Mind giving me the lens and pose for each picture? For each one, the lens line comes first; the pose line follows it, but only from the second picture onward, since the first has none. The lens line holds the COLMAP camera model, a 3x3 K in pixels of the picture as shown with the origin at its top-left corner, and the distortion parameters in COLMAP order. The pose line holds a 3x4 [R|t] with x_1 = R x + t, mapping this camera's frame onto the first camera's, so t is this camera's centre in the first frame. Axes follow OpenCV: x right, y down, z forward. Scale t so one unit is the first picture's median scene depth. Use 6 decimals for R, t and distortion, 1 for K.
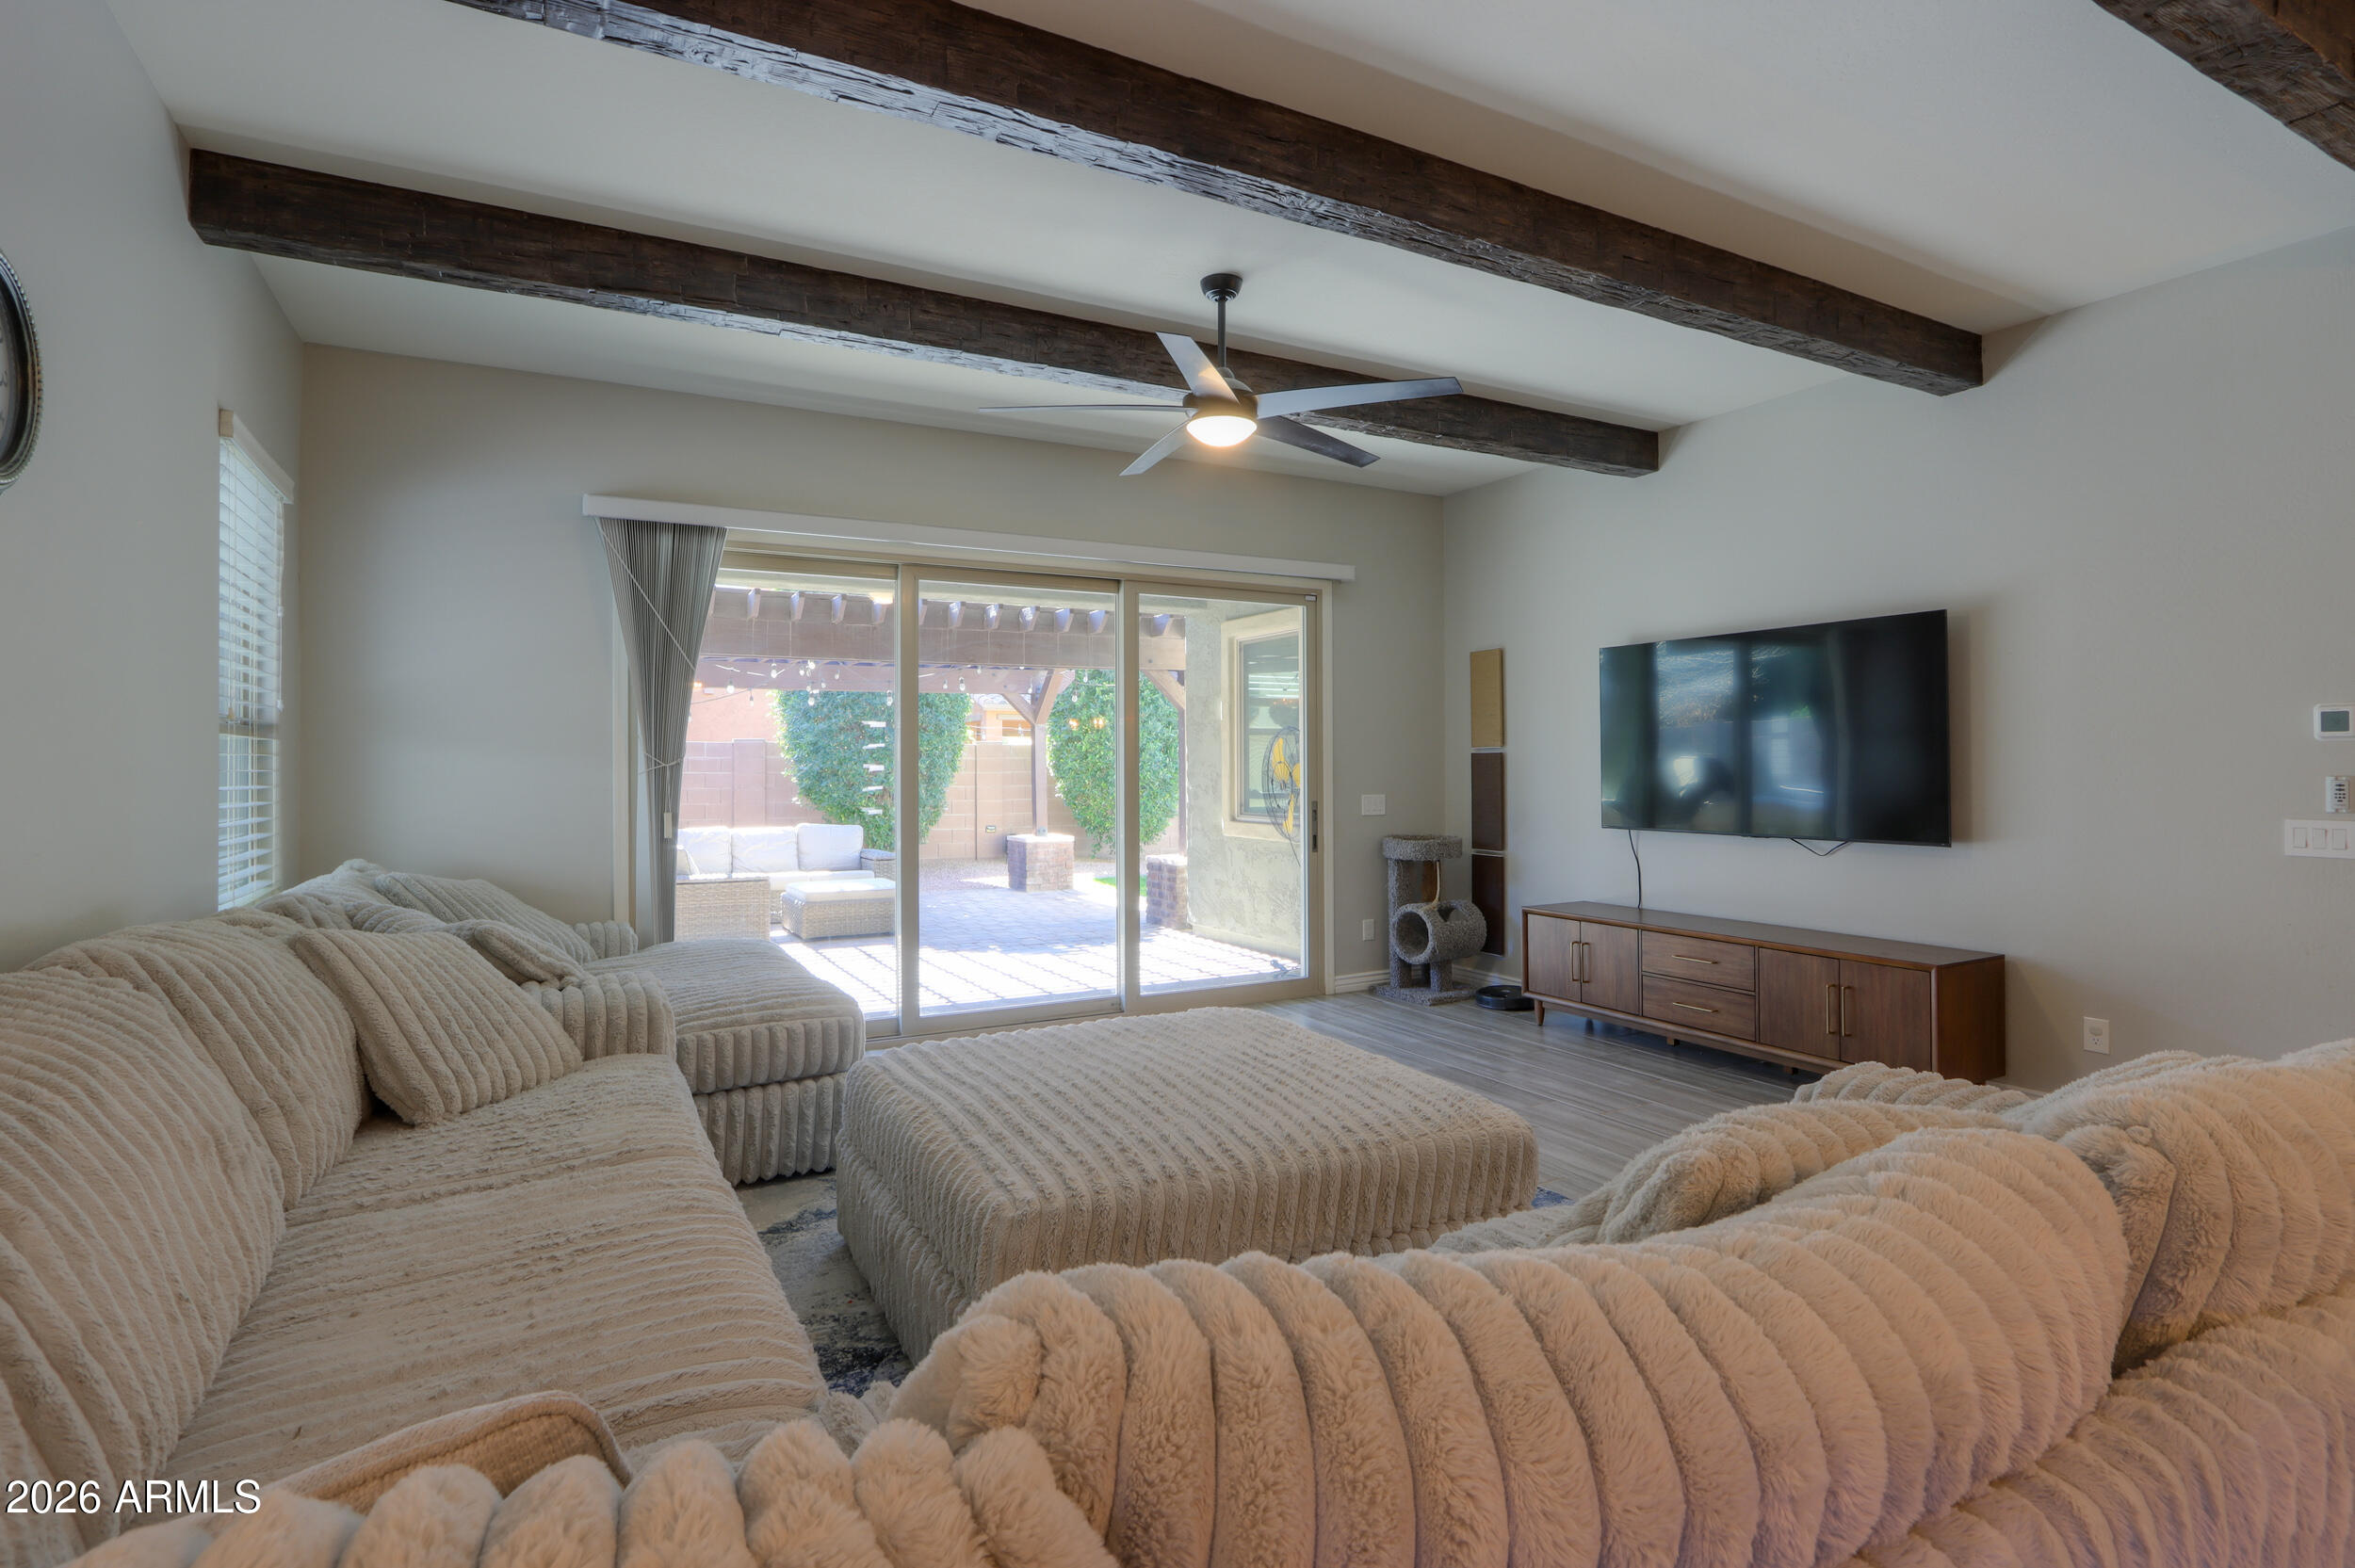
lens RADIAL K [[1112.8, 0, 1191.1], [0, 1112.8, 768.5], [0, 0, 1]] dist [-0.000168, 0.000017]
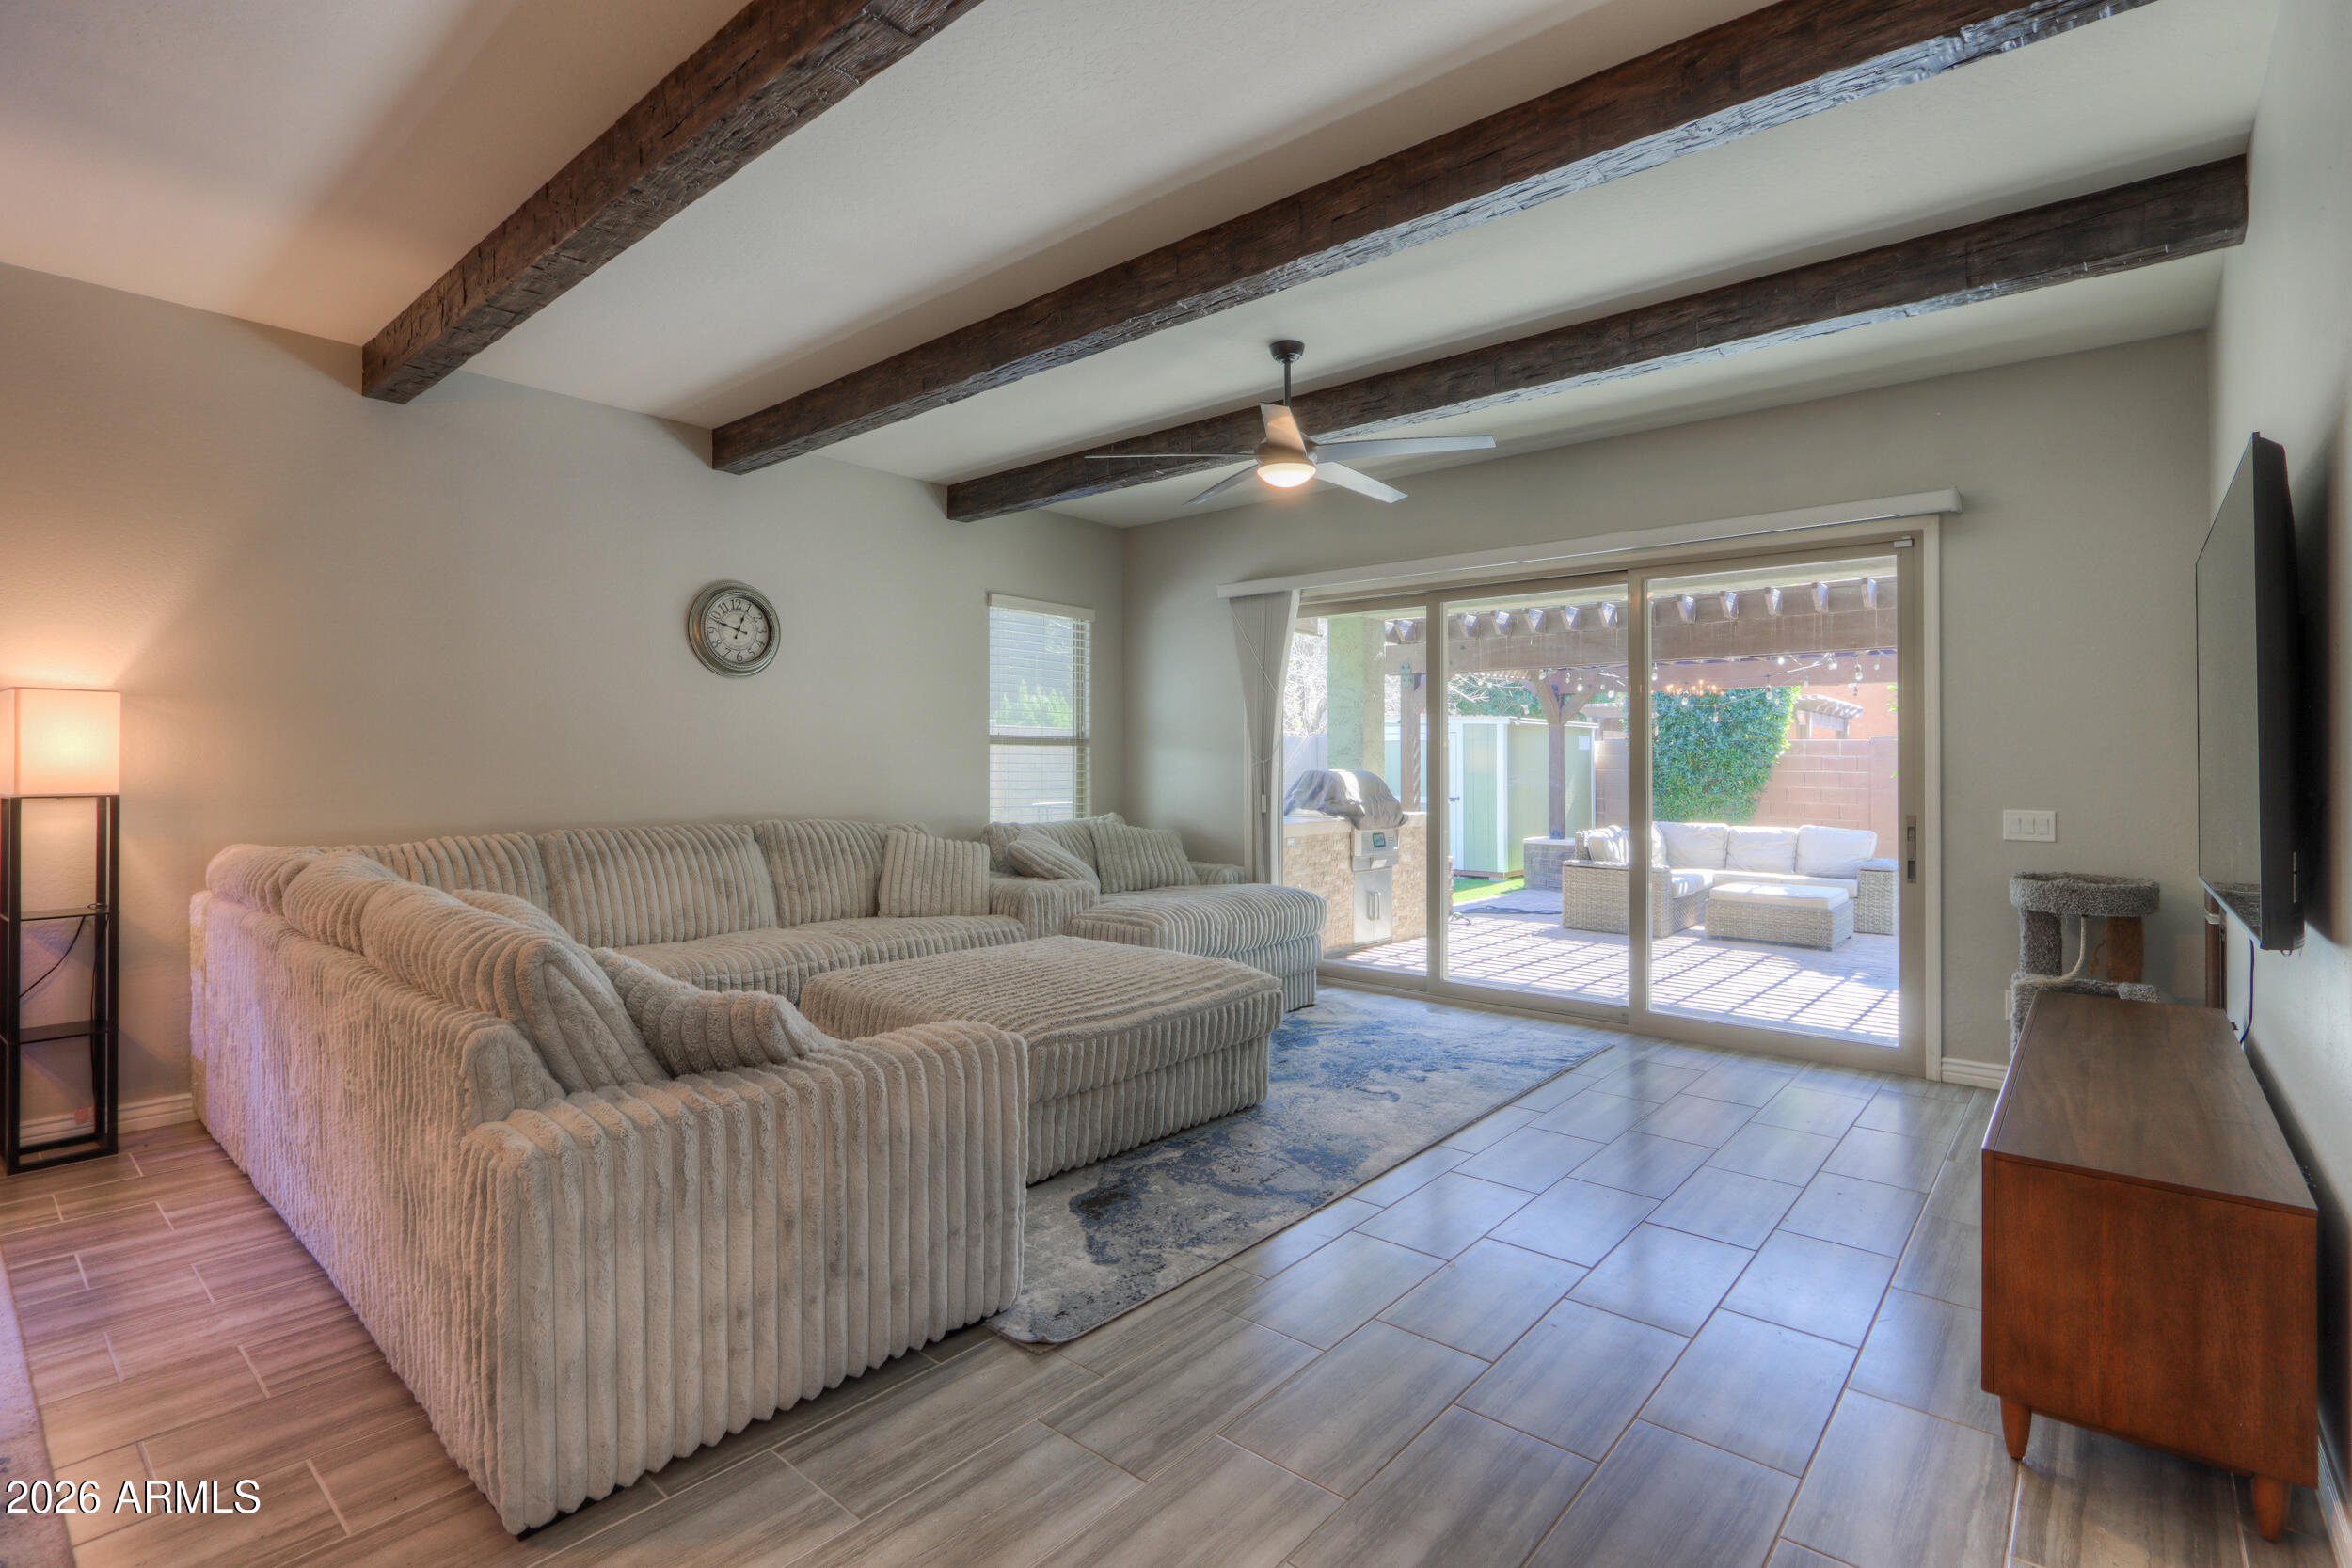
lens RADIAL K [[1111.4, 0, 1189.6], [0, 1111.4, 768.5], [0, 0, 1]] dist [-0.000168, 0.000017]
pose [[0.378940, 0.009610, -0.925371, 0.622391], [-0.007516, 0.999945, 0.007307, -0.003423], [0.925391, 0.004187, 0.378992, 0.275507]]
